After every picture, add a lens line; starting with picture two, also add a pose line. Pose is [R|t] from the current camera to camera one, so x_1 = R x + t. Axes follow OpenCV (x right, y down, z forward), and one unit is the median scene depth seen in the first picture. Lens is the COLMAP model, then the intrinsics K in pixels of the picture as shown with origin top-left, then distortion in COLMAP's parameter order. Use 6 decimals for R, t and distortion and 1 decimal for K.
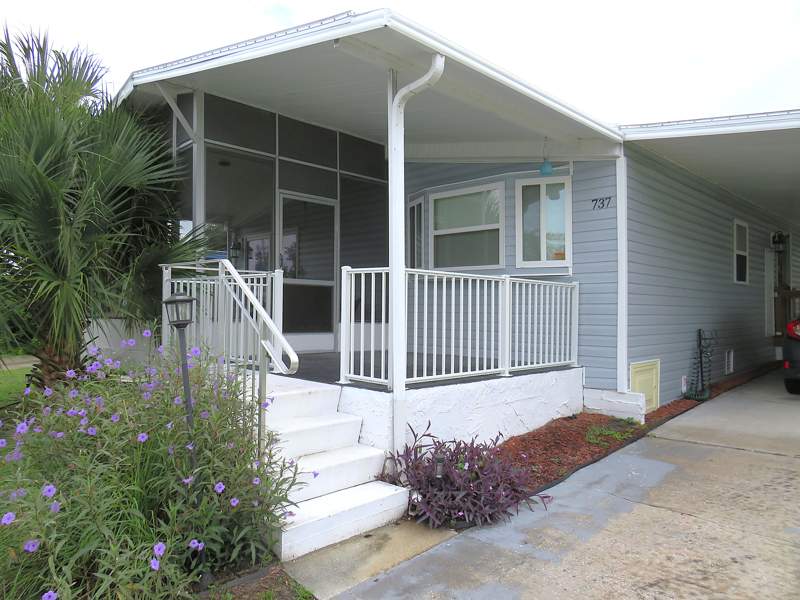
lens RADIAL K [[572.3, 0, 400.0], [0, 572.3, 300.0], [0, 0, 1]] dist [0.000246, 0.000606]
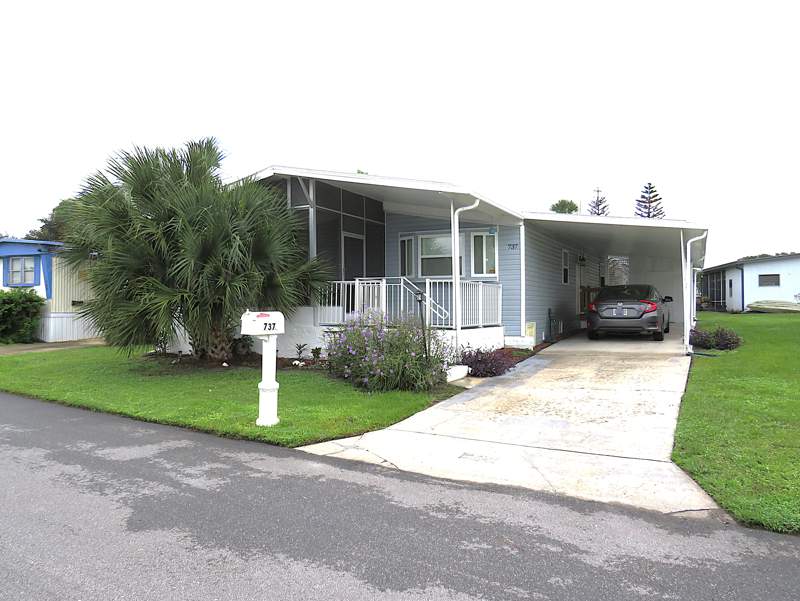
lens RADIAL K [[572.3, 0, 400.0], [0, 572.3, 300.5], [0, 0, 1]] dist [0.000246, 0.000606]
pose [[0.958055, -0.003533, 0.286564, -0.623734], [0.000265, 0.999934, 0.011444, 0.002022], [-0.286585, -0.010888, 0.957993, -0.857121]]
